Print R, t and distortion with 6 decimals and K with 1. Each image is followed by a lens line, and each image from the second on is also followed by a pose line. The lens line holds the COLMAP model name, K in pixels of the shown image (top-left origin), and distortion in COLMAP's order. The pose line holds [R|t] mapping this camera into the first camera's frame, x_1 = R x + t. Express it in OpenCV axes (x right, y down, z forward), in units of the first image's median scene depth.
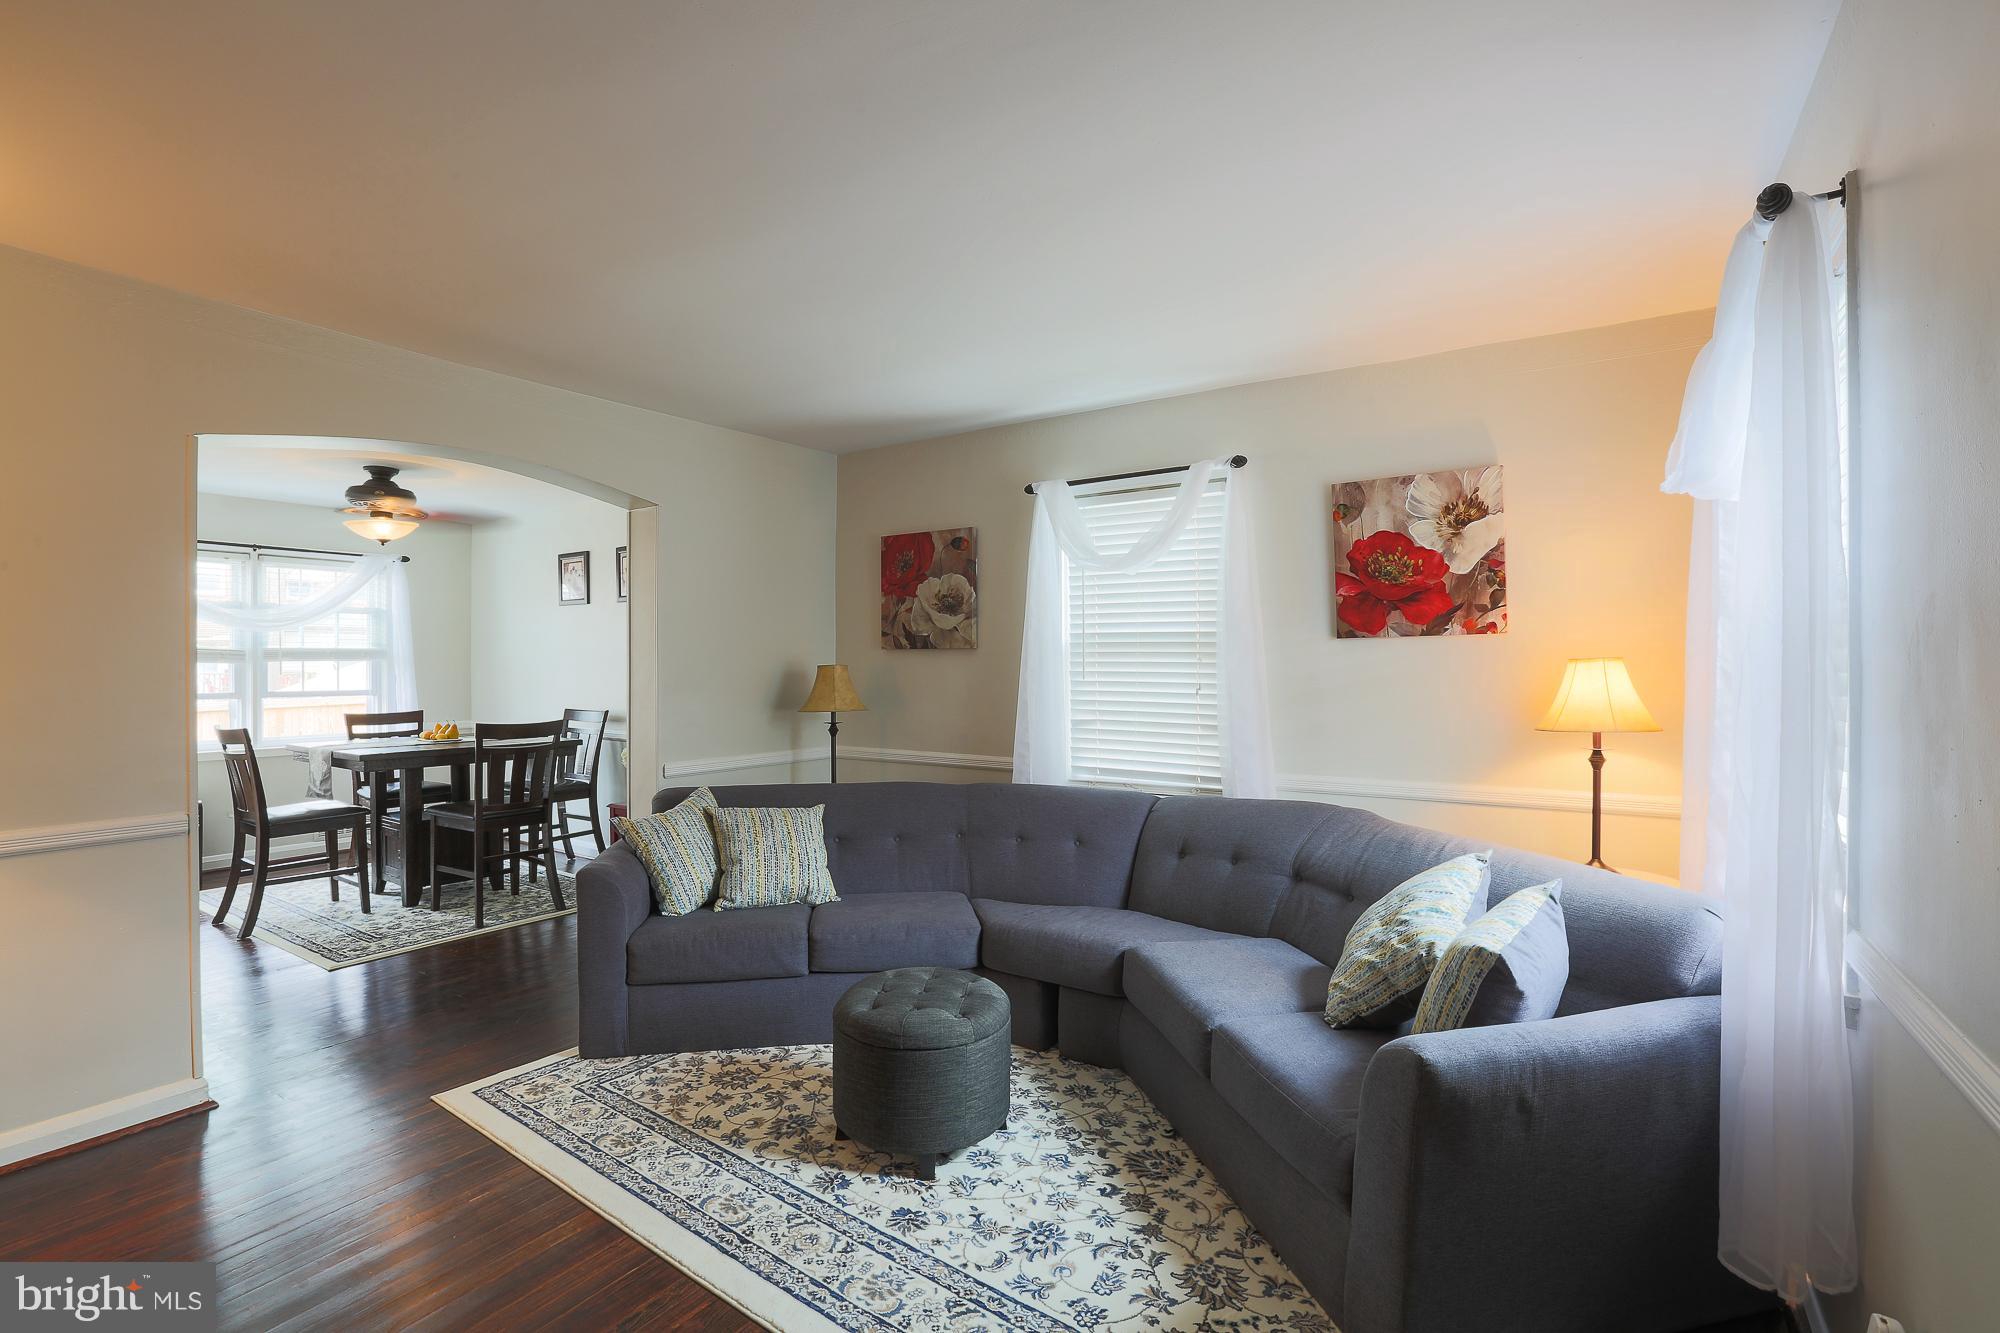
lens RADIAL K [[924.5, 0, 995.6], [0, 924.5, 660.0], [0, 0, 1]] dist [-0.045839, 0.016860]
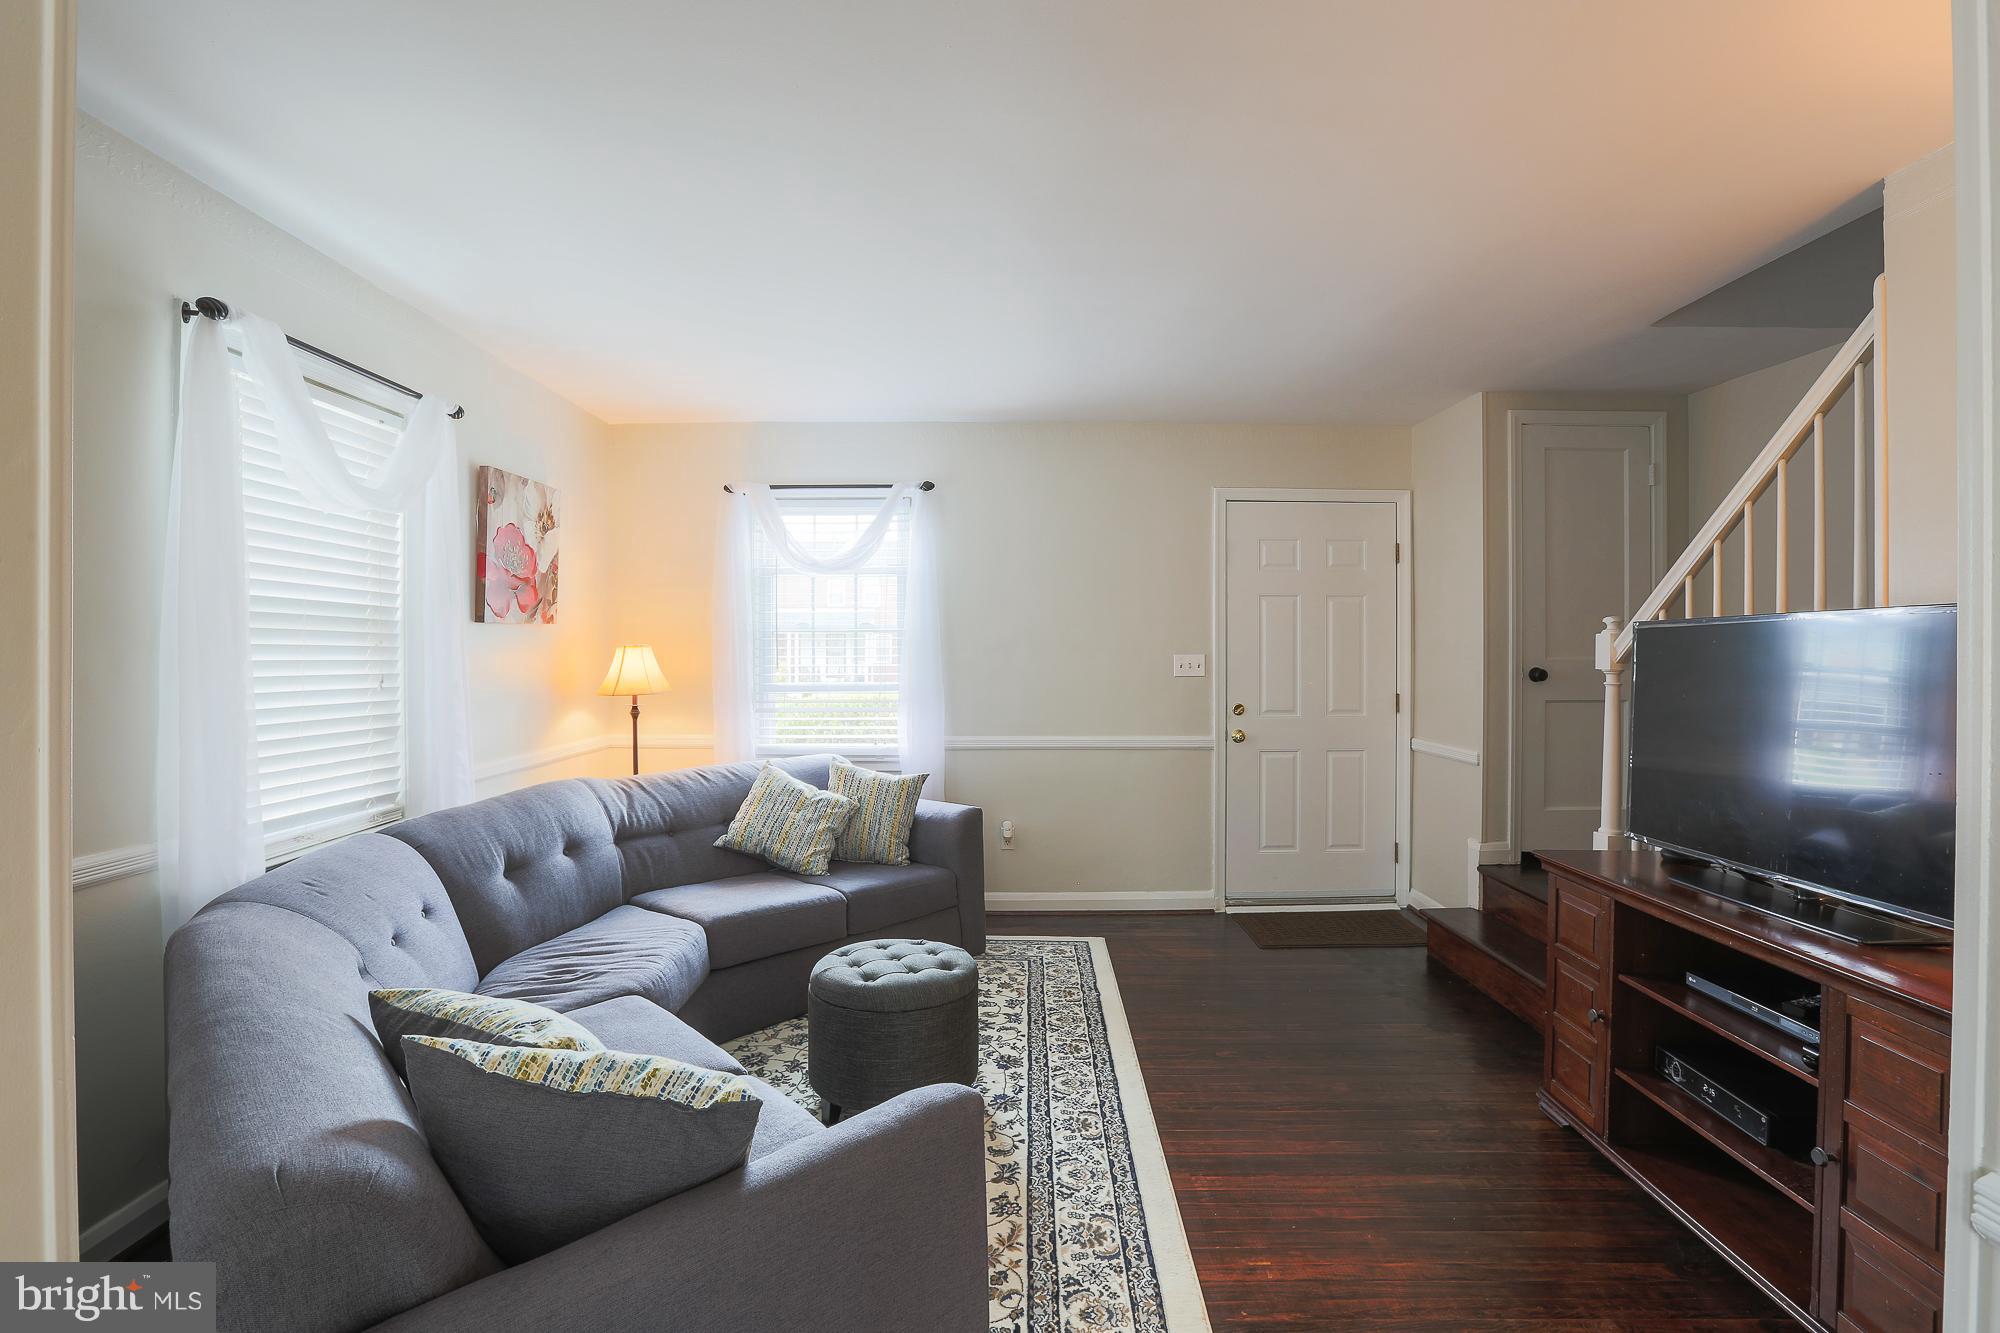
lens RADIAL K [[924.5, 0, 1000.8], [0, 924.5, 653.0], [0, 0, 1]] dist [-0.045839, 0.016860]
pose [[-0.577899, -0.003789, 0.816100, -0.920654], [-0.003944, 0.999991, 0.001850, 0.006129], [-0.816099, -0.002149, -0.577908, 1.381978]]
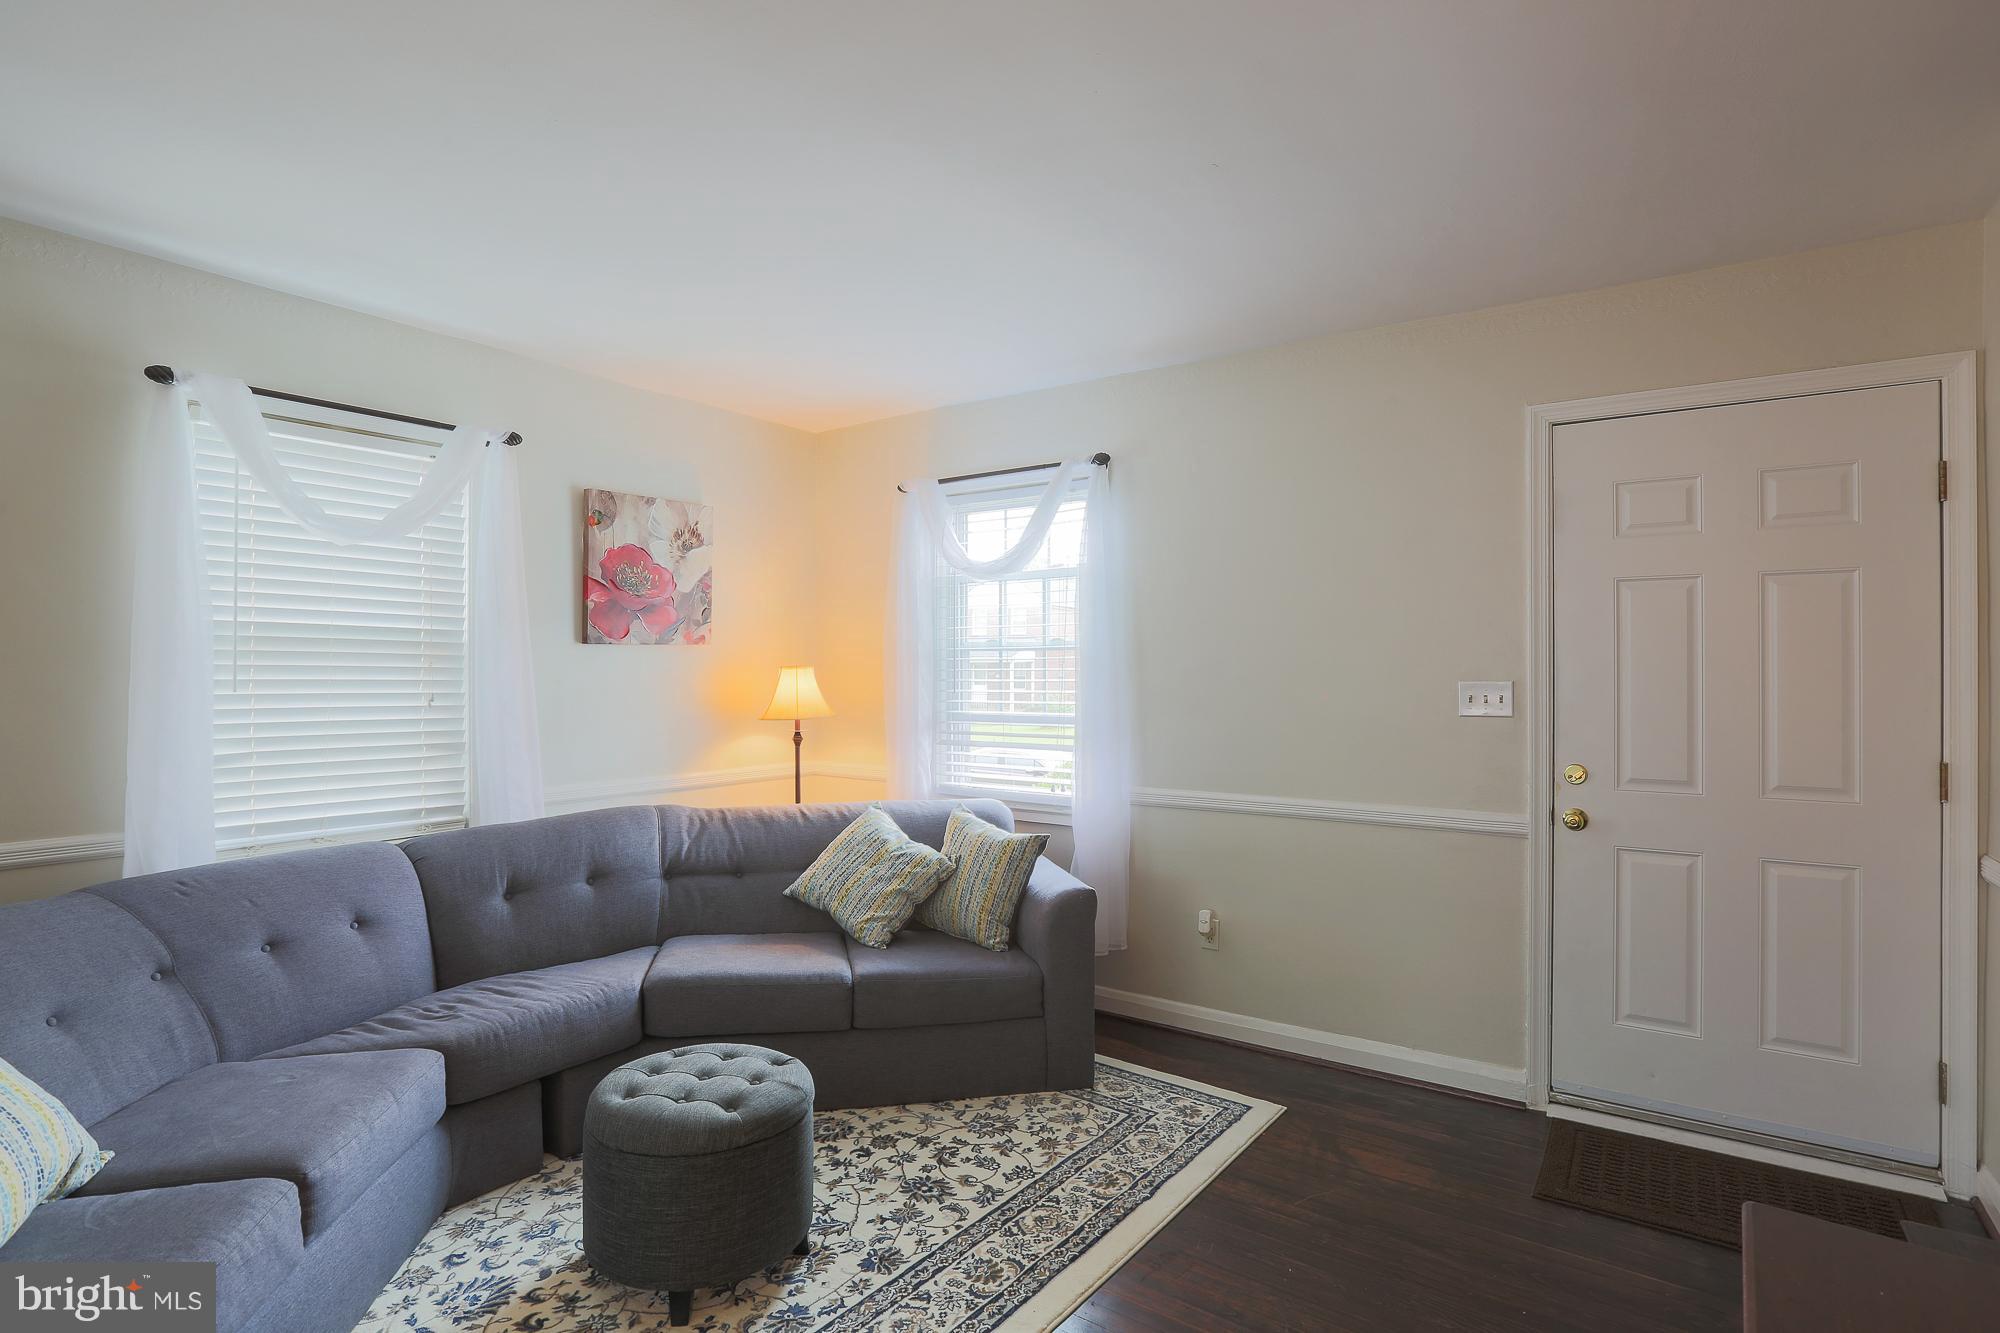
lens RADIAL K [[992.2, 0, 1011.4], [0, 992.2, 666.7], [0, 0, 1]] dist [-0.035817, 0.008868]
pose [[0.002574, 0.003142, 0.999992, -0.858507], [-0.007112, 0.999970, -0.003124, 0.001678], [-0.999971, -0.007104, 0.002596, 0.668607]]
